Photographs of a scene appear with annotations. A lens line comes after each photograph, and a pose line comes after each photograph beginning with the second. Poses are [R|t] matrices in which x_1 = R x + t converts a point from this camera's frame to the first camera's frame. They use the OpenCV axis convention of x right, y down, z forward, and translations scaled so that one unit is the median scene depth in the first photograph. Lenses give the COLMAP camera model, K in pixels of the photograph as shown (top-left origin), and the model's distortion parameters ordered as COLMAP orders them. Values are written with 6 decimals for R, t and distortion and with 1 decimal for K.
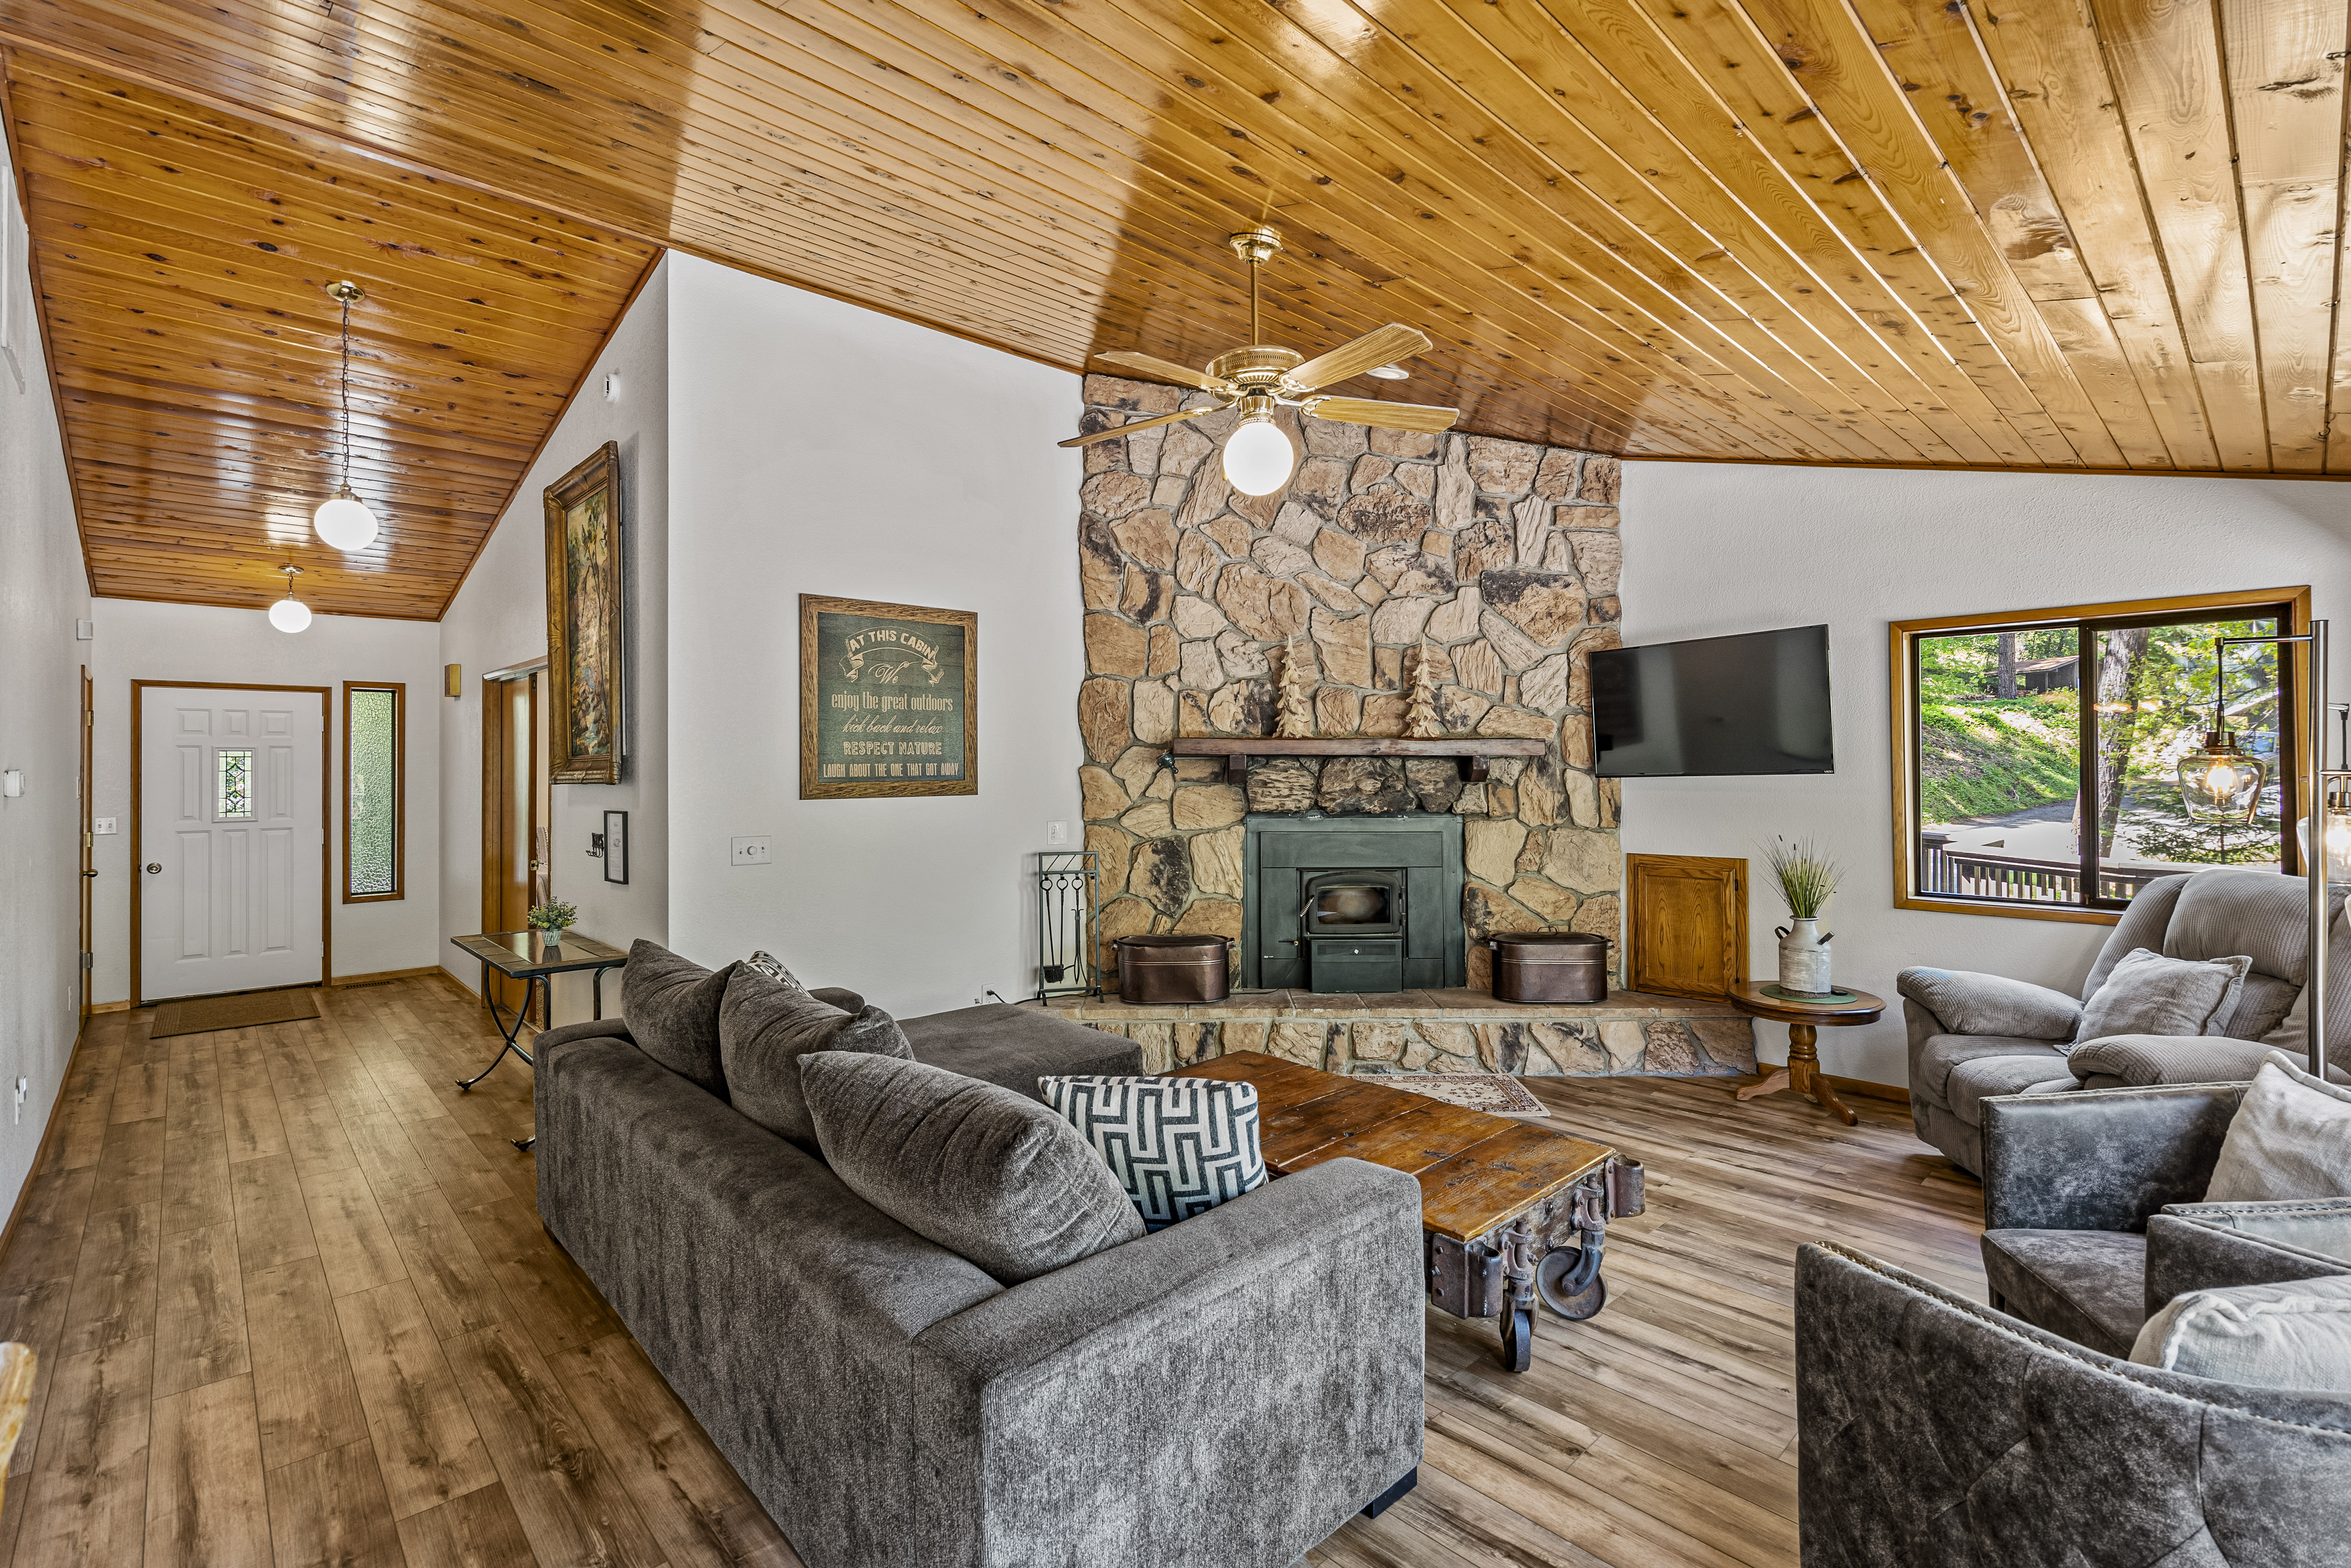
lens RADIAL K [[1059.0, 0, 1166.1], [0, 1059.0, 761.8], [0, 0, 1]] dist [0.000085, 0.000653]
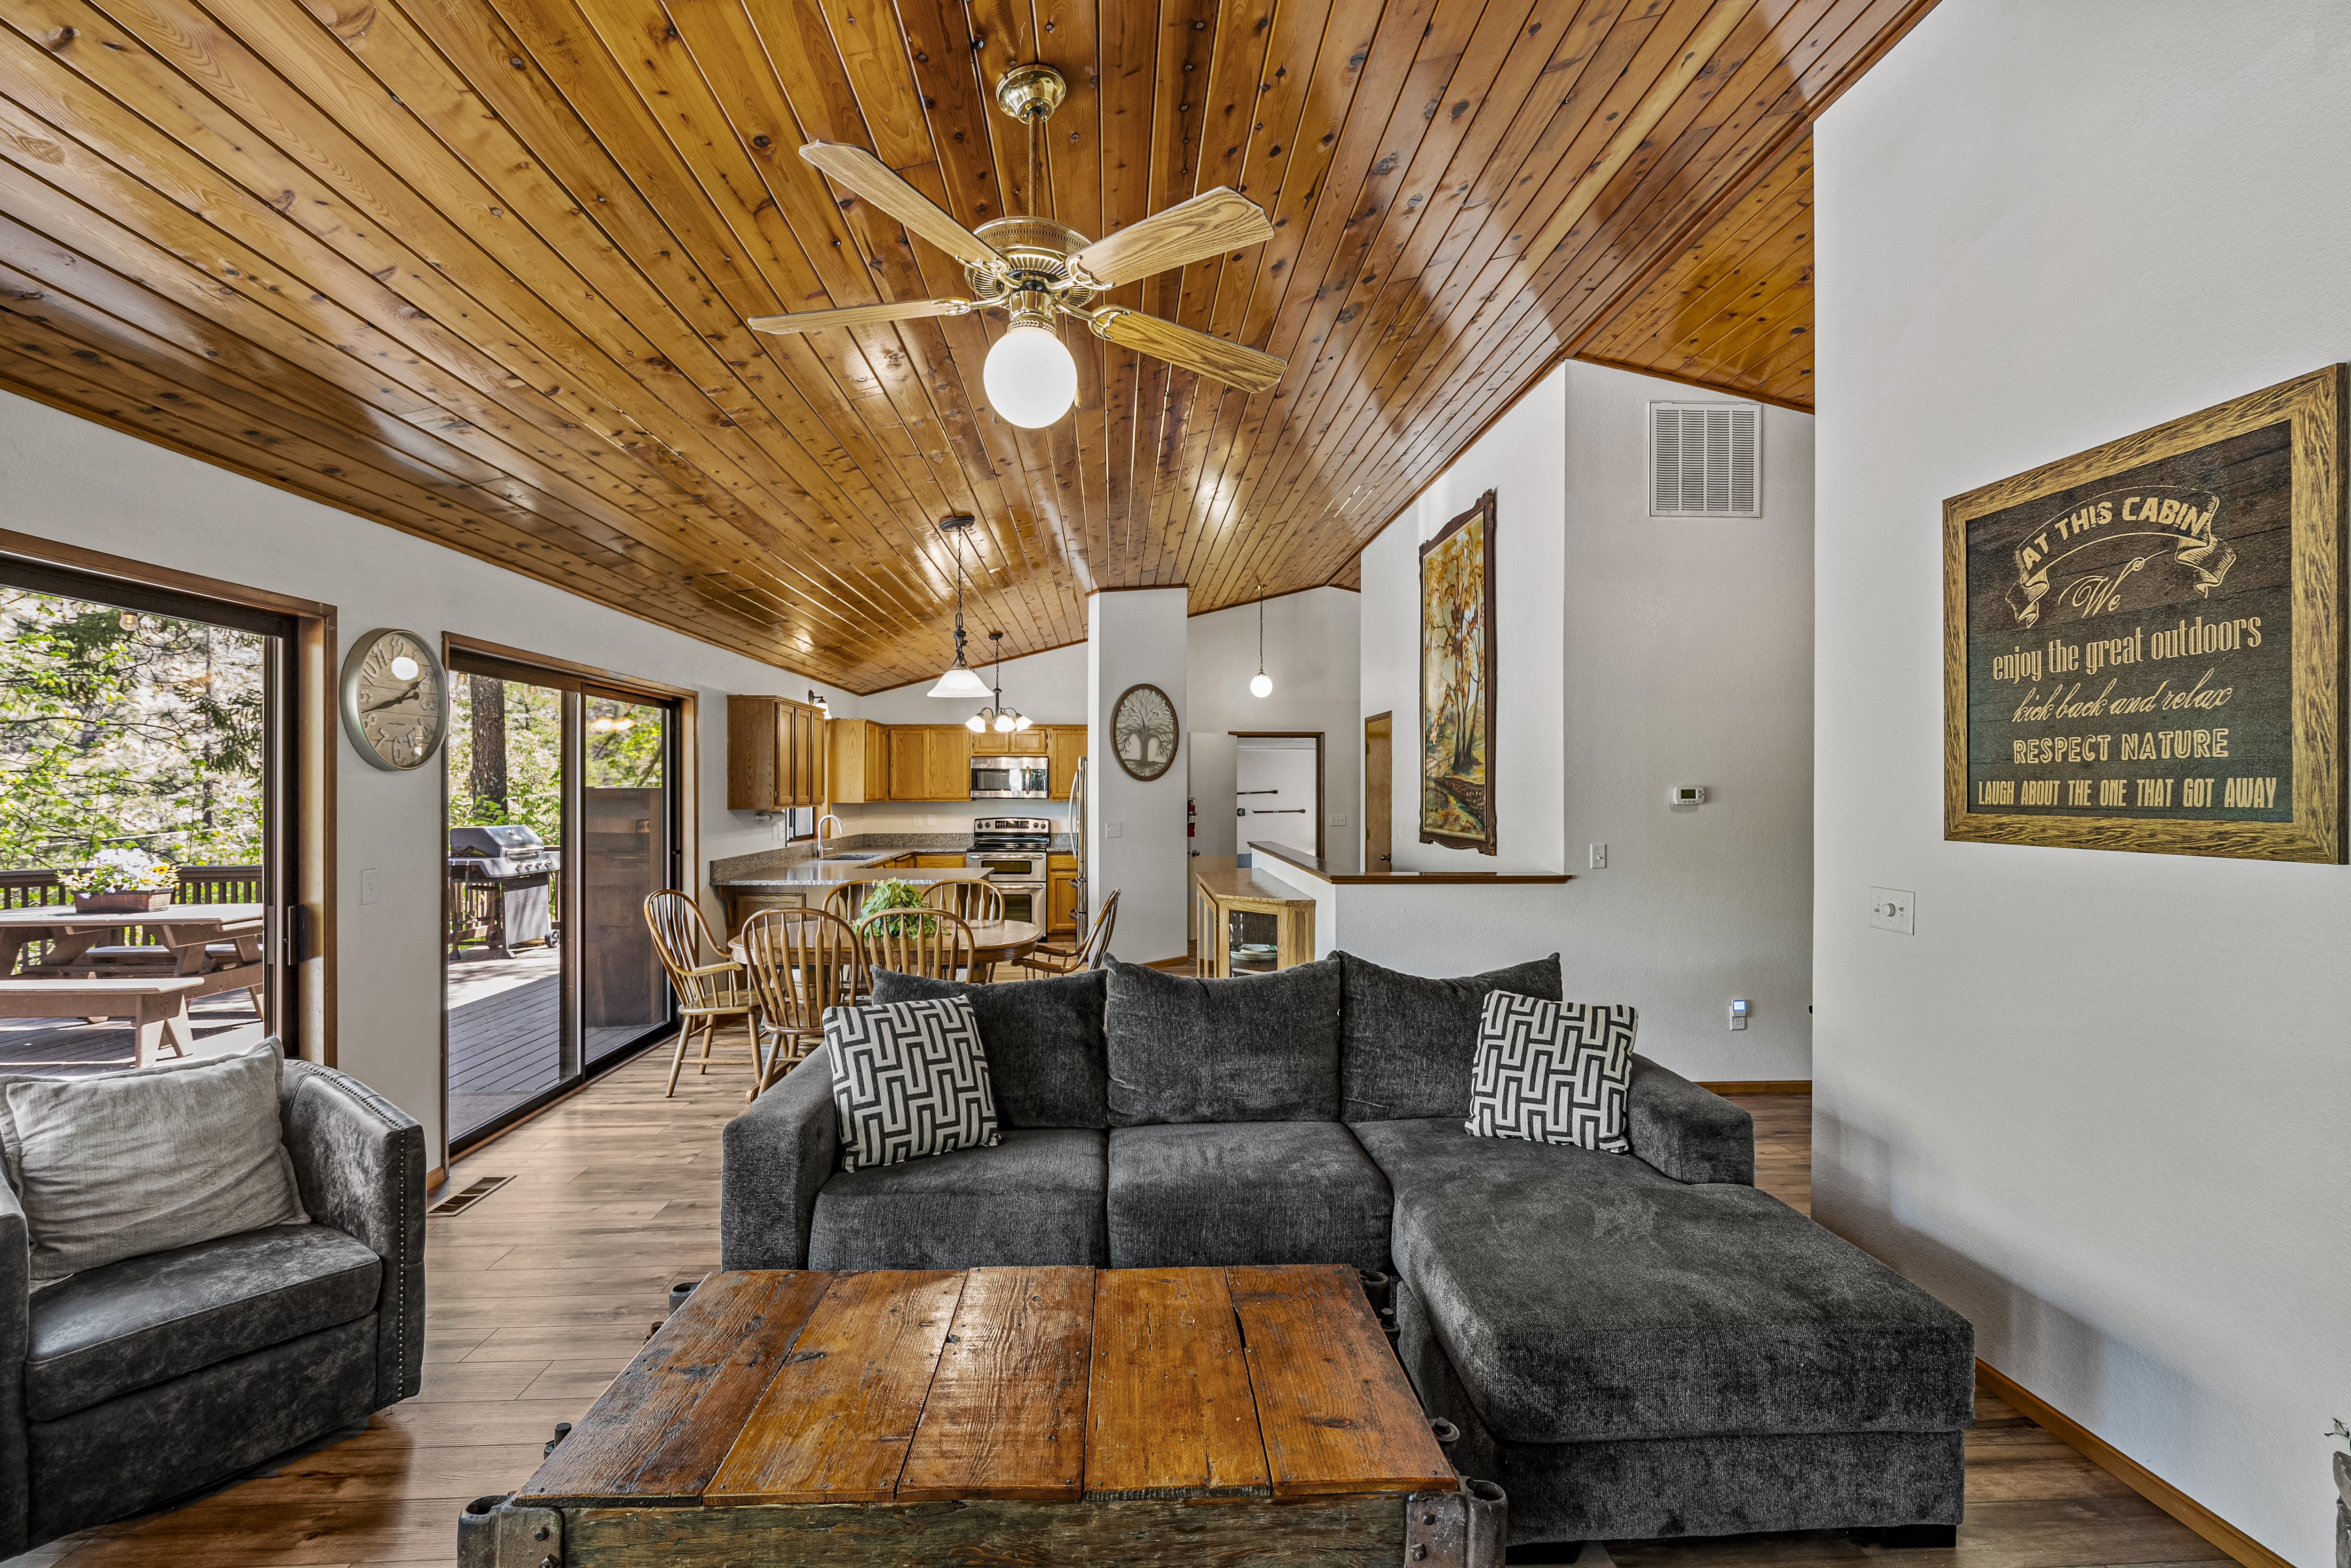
lens RADIAL K [[1059.0, 0, 1167.3], [0, 1059.0, 781.6], [0, 0, 1]] dist [0.000085, 0.000653]
pose [[-0.640367, -0.002023, -0.768066, 0.333856], [0.001104, 0.999993, -0.003555, 0.003155], [0.768068, -0.003125, -0.640360, 0.859730]]
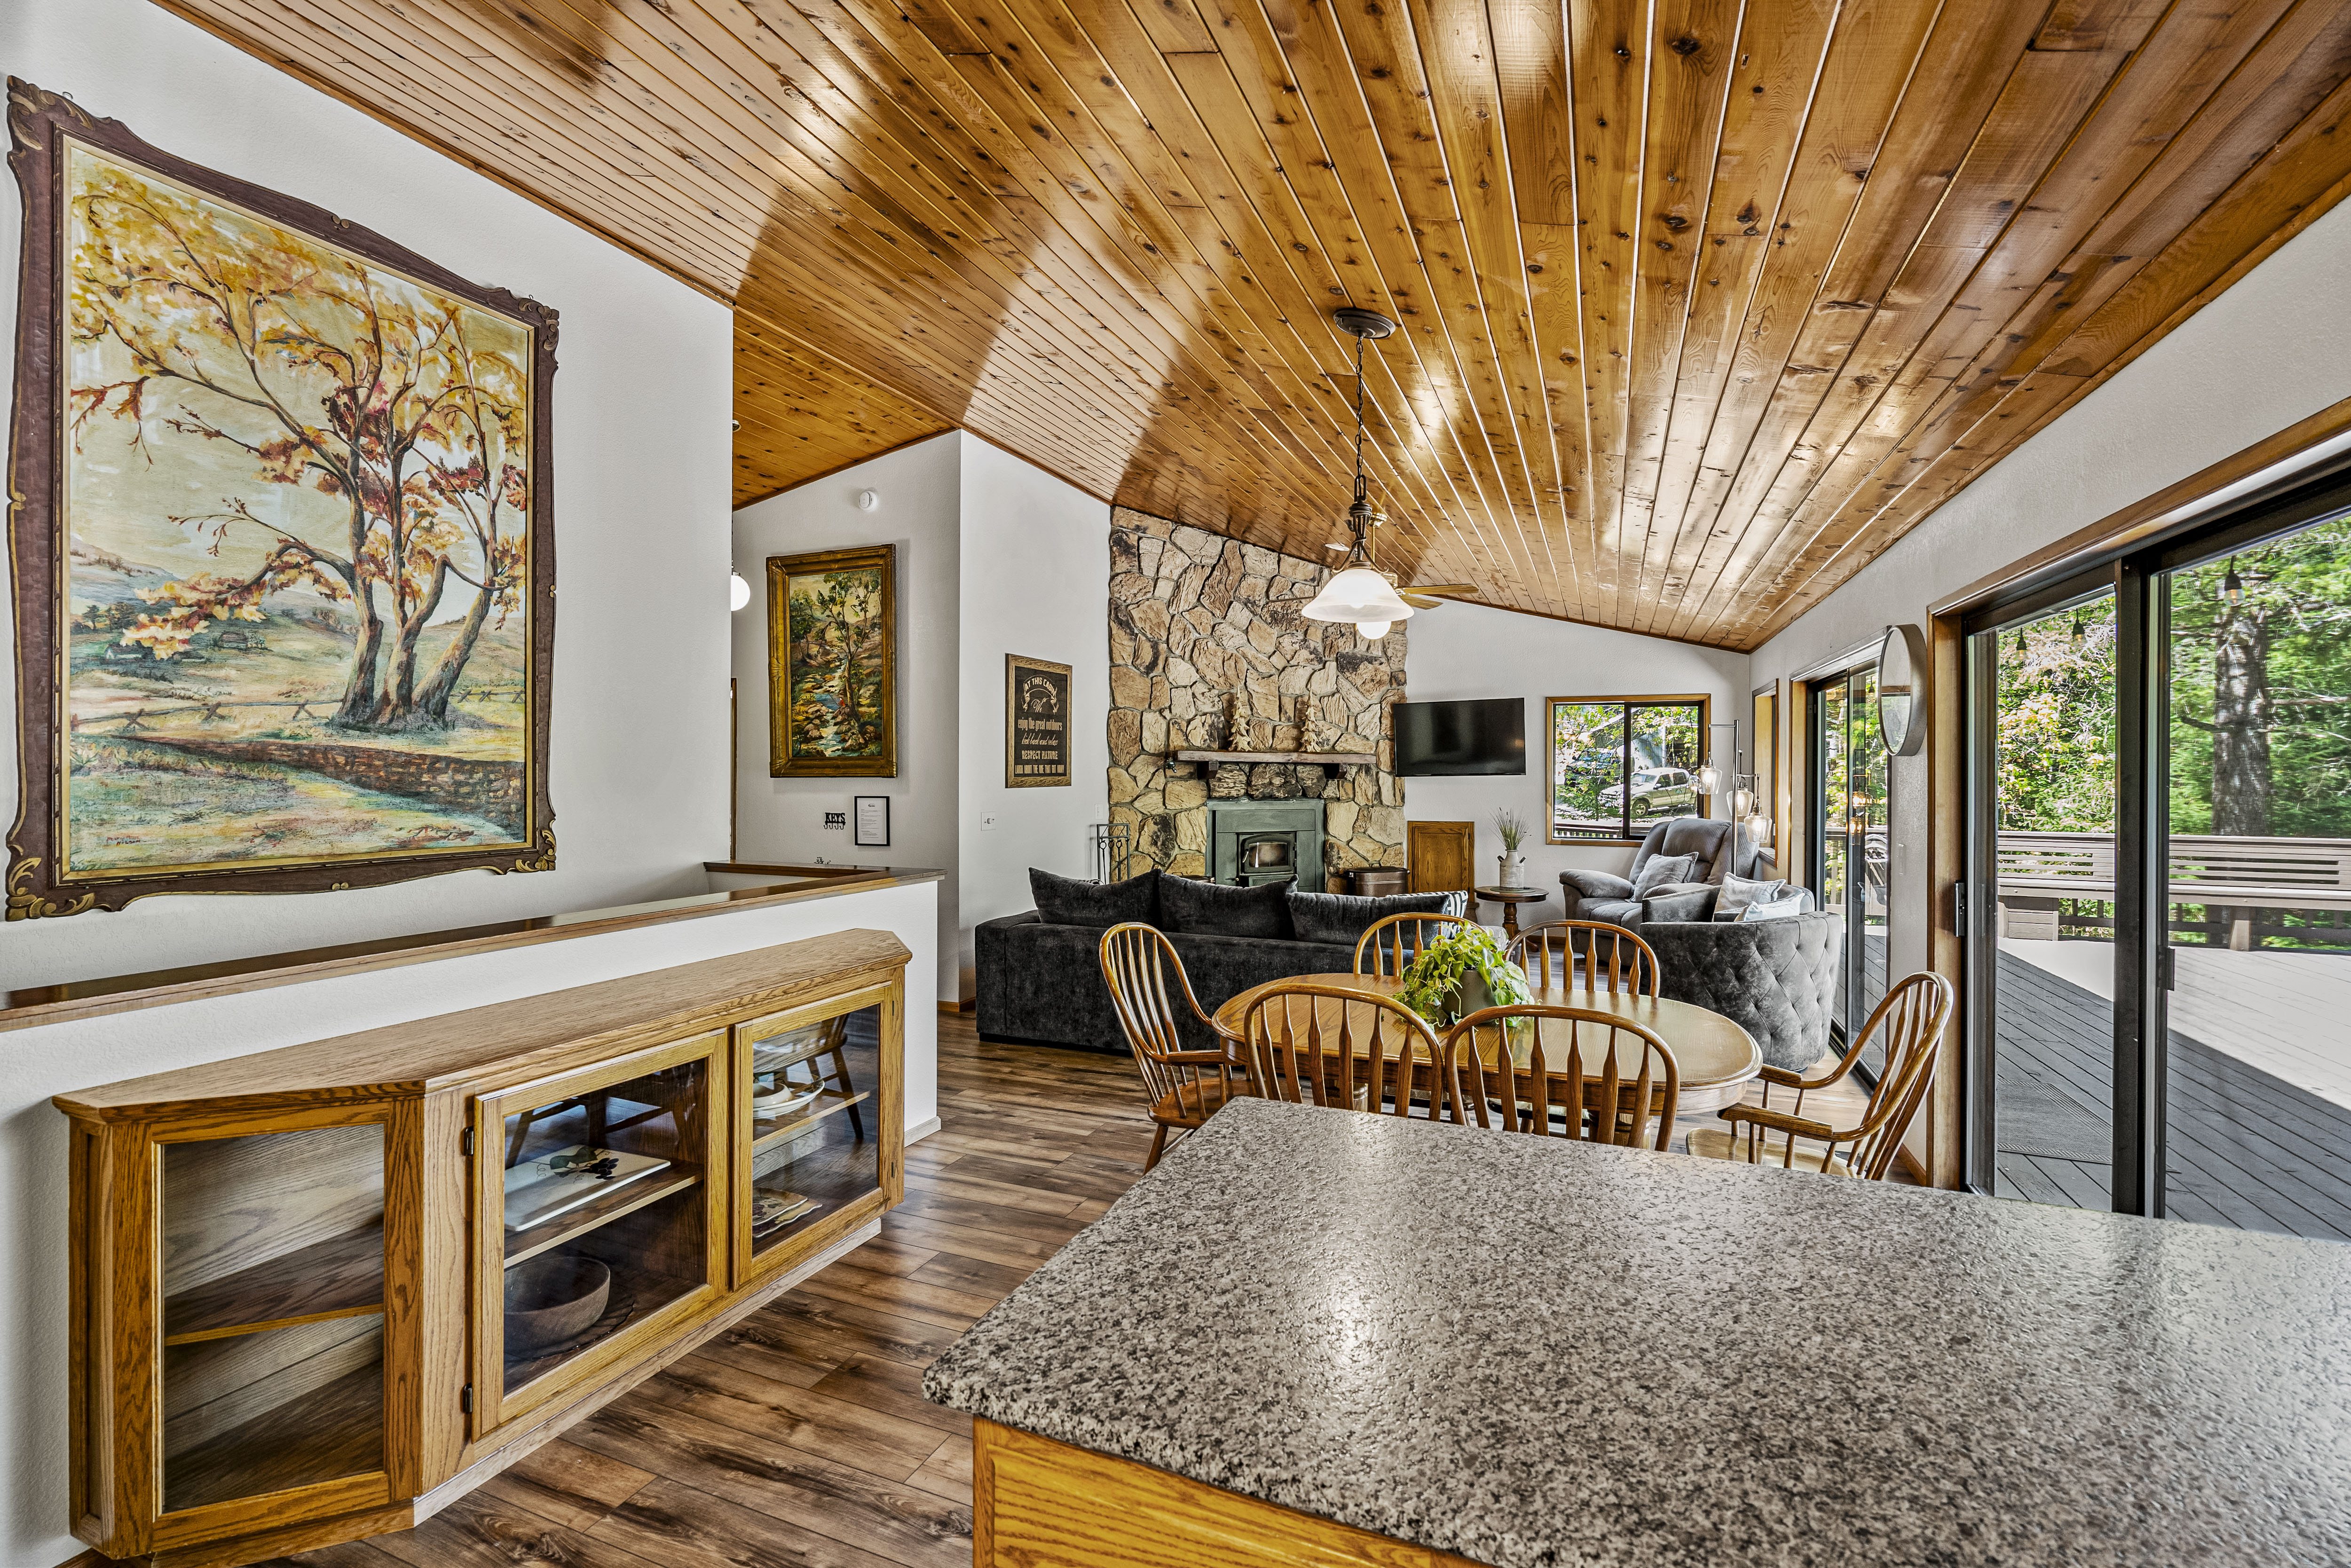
lens RADIAL K [[1059.0, 0, 1171.8], [0, 1059.0, 772.7], [0, 0, 1]] dist [0.000085, 0.000653]
pose [[0.909348, 0.007083, 0.415975, -0.629991], [-0.011366, 0.999905, 0.007820, -0.000936], [-0.415880, -0.011839, 0.909342, -0.405976]]
